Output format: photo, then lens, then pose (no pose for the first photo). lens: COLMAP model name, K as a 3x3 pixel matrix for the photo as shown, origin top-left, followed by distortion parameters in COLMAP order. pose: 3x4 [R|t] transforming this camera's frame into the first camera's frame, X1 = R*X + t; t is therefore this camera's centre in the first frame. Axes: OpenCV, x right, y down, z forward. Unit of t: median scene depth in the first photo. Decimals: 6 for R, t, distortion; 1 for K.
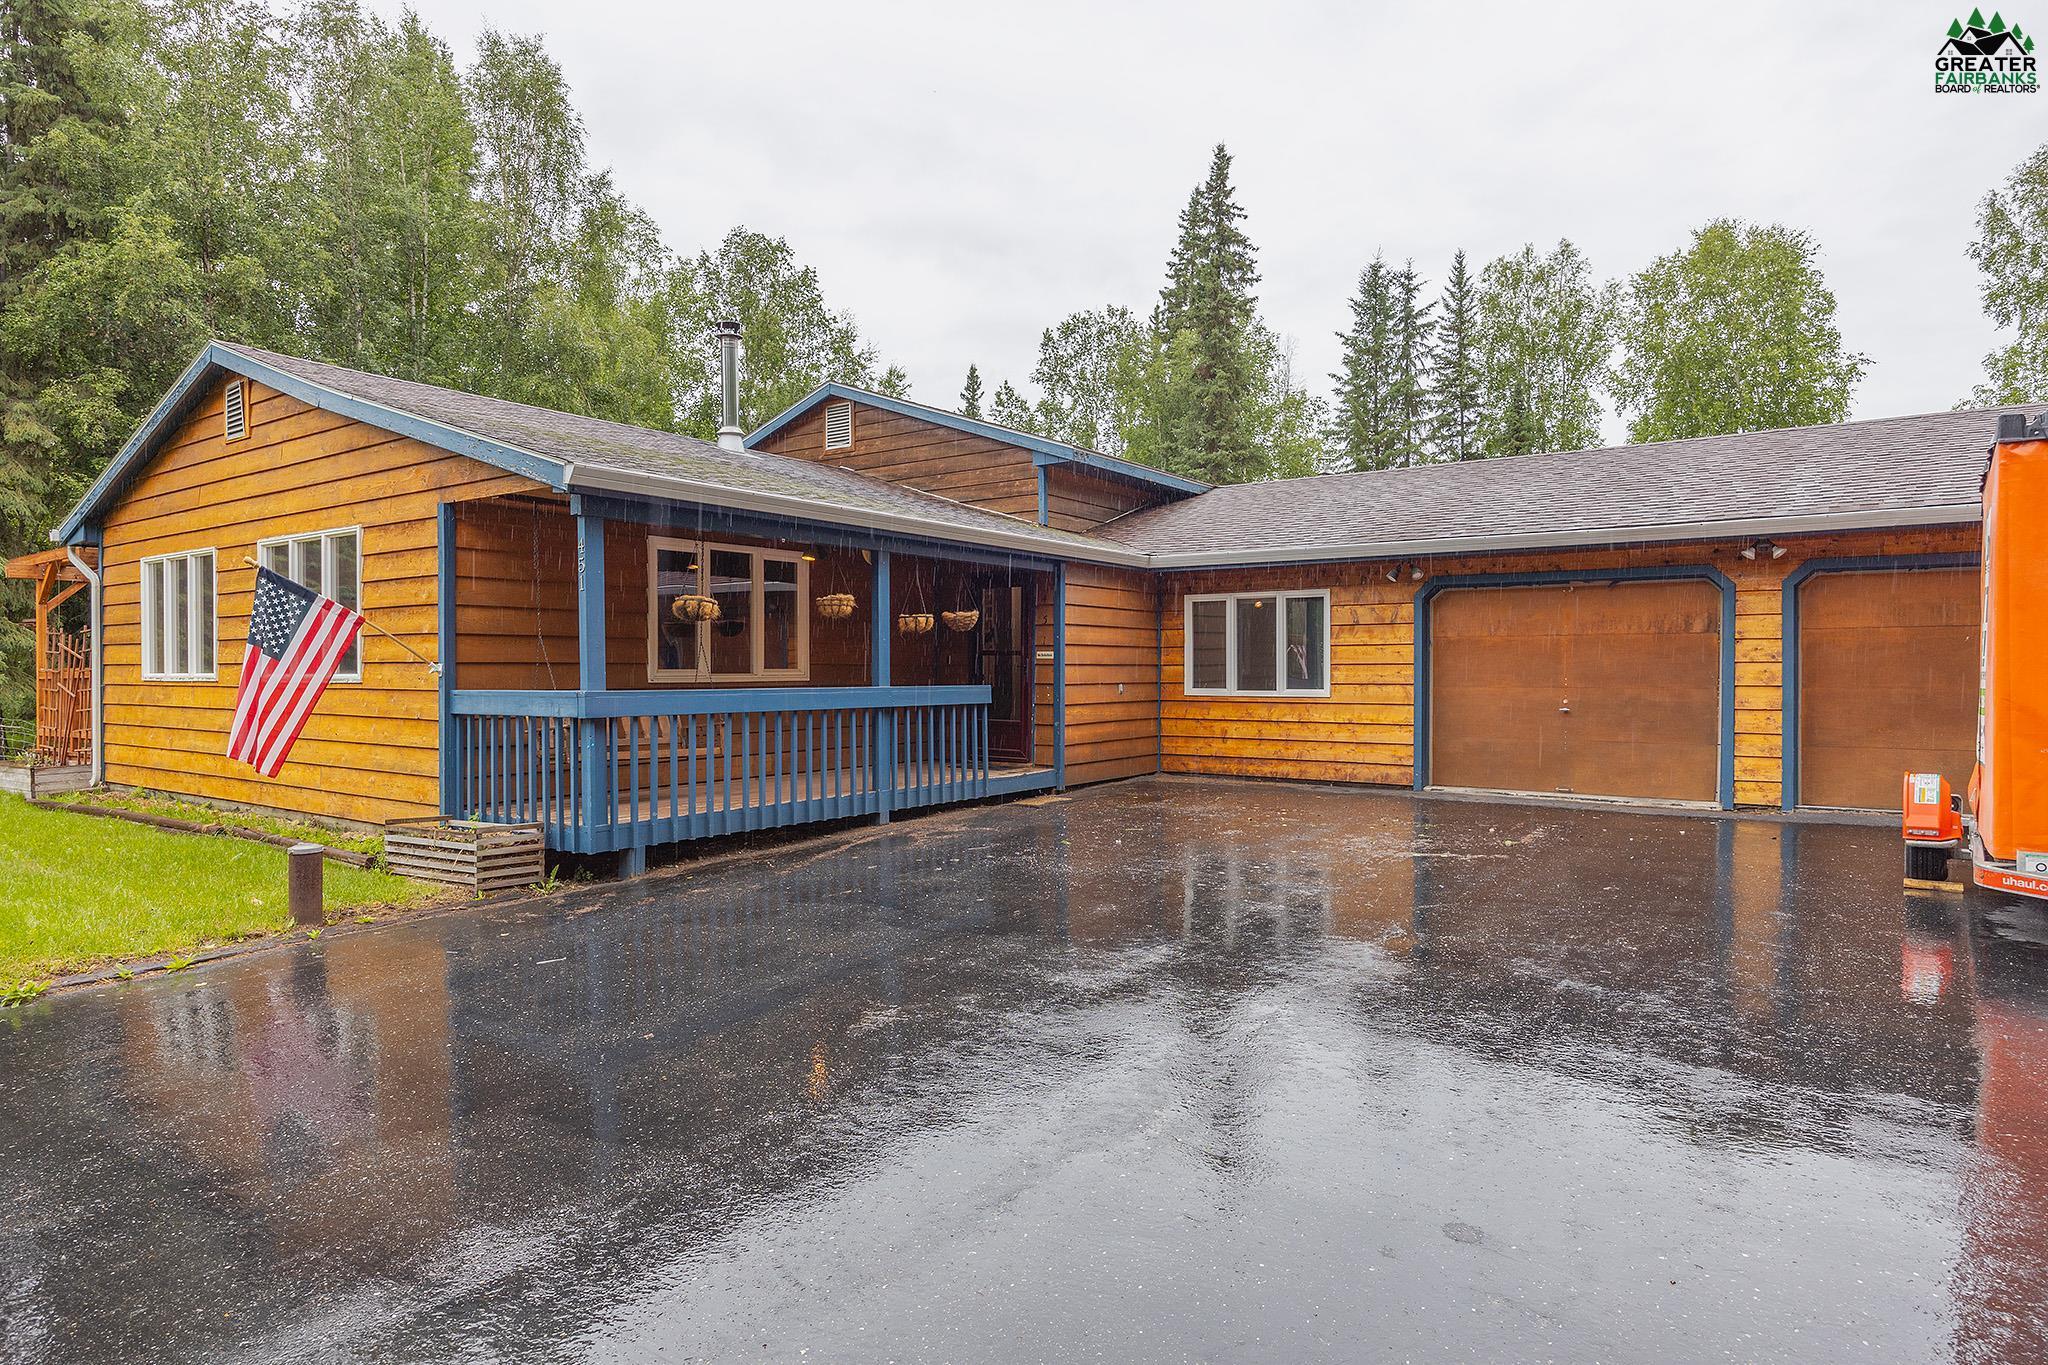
lens RADIAL K [[1171.6, 0, 1024.0], [0, 1171.6, 682.5], [0, 0, 1]] dist [0.001701, 0.001934]
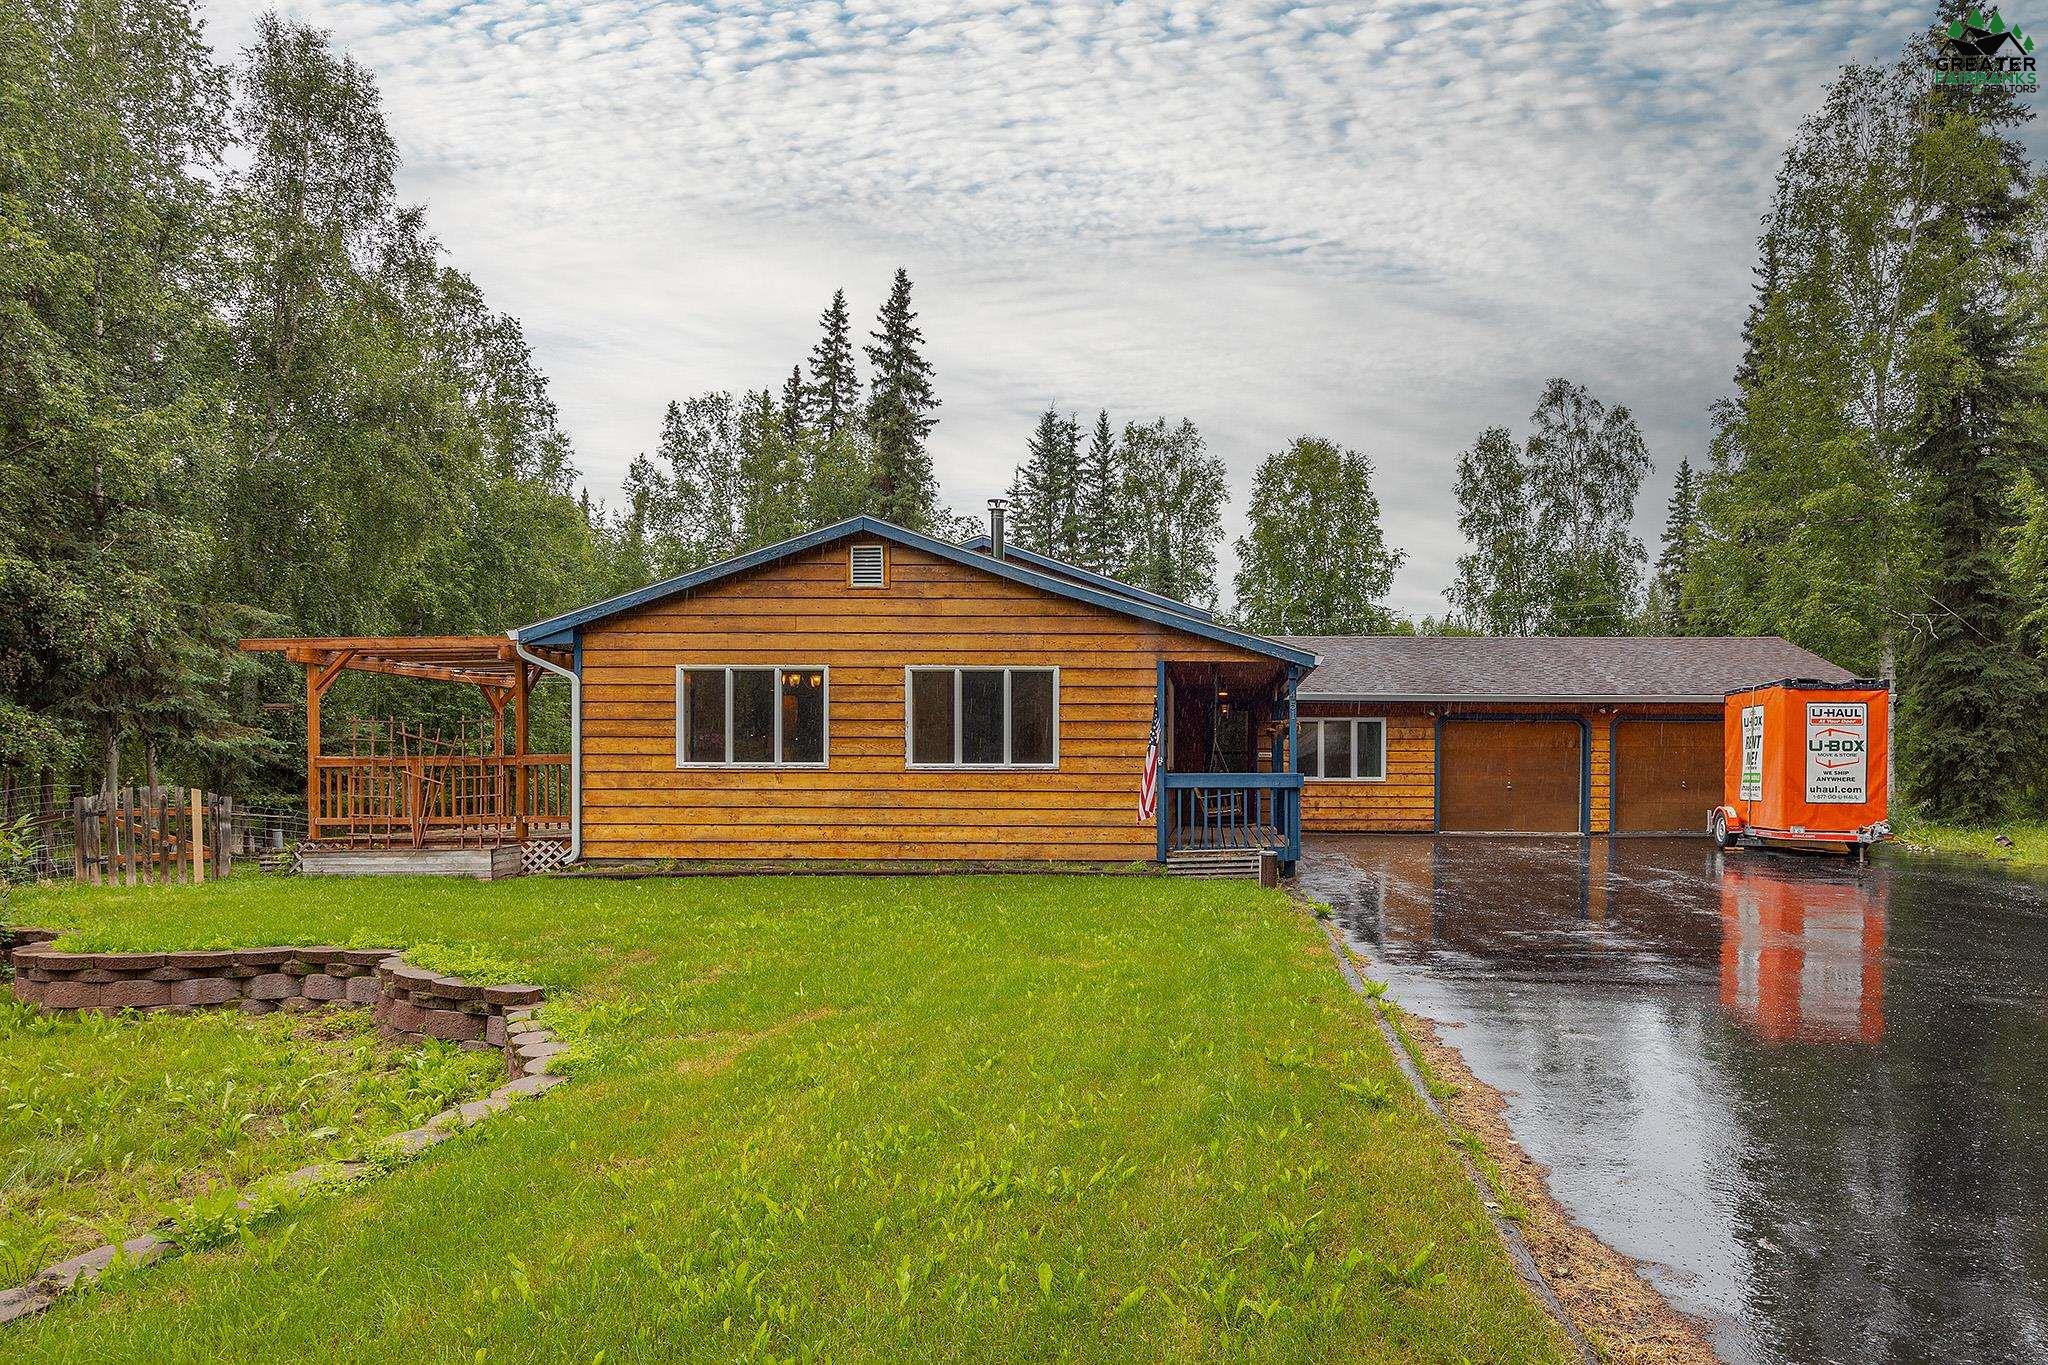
lens RADIAL K [[1549.1, 0, 1023.0], [0, 1549.1, 785.1], [0, 0, 1]] dist [-0.003646, -0.000886]
pose [[0.810955, -0.000492, 0.585108, -1.395679], [0.001548, 0.999998, -0.001305, 0.018839], [-0.585106, 0.001964, 0.810954, -0.482135]]
